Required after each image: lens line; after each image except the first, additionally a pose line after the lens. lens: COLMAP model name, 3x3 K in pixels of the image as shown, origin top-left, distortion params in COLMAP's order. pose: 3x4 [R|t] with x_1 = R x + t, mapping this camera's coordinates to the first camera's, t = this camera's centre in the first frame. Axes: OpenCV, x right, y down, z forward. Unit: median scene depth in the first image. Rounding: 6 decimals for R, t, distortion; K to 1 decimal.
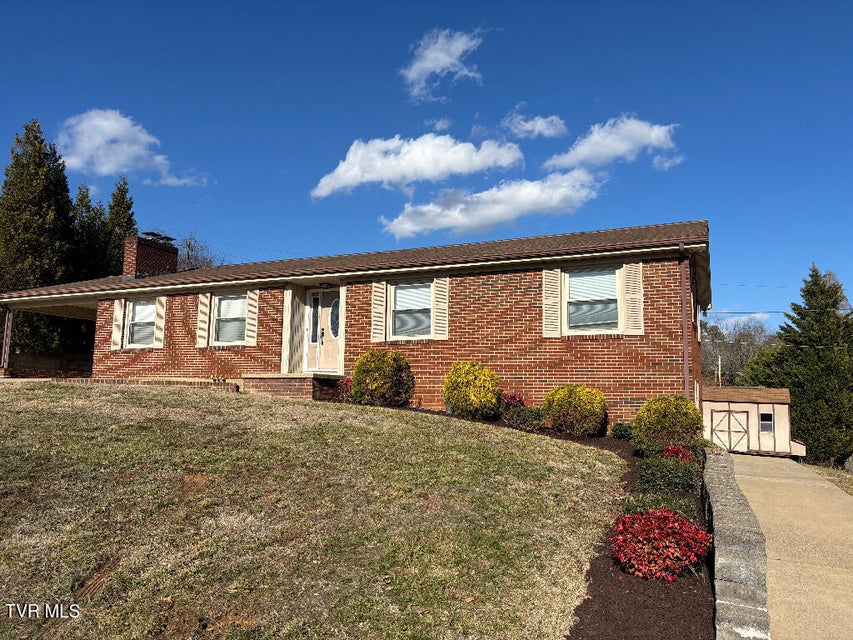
lens RADIAL K [[646.0, 0, 426.4], [0, 646.0, 328.0], [0, 0, 1]] dist [0.065465, -0.077013]
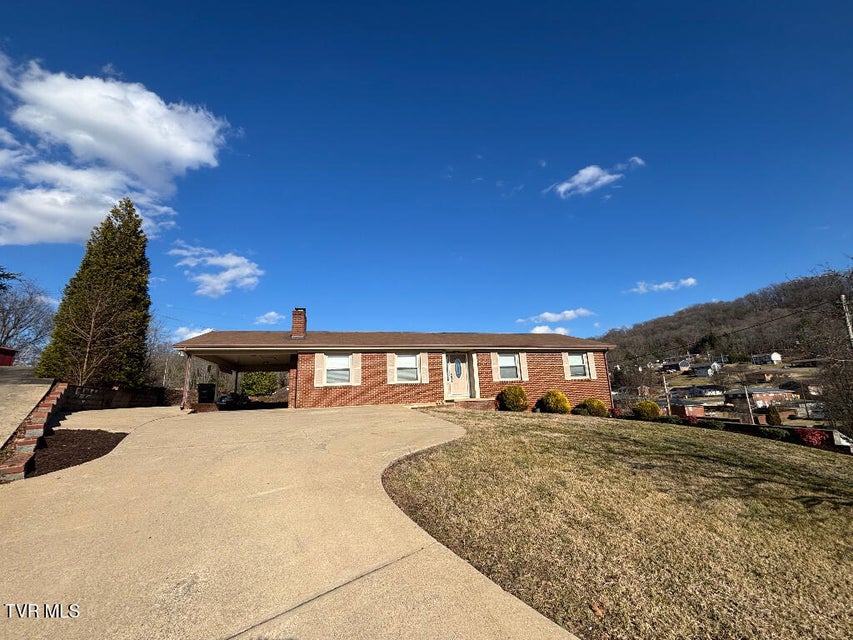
lens RADIAL K [[345.4, 0, 426.1], [0, 345.4, 324.0], [0, 0, 1]] dist [0.000643, -0.000188]
pose [[0.771369, 0.119725, 0.625025, -0.897446], [-0.008006, 0.983892, -0.178587, 0.037346], [-0.636338, 0.132753, 0.759902, 0.250094]]
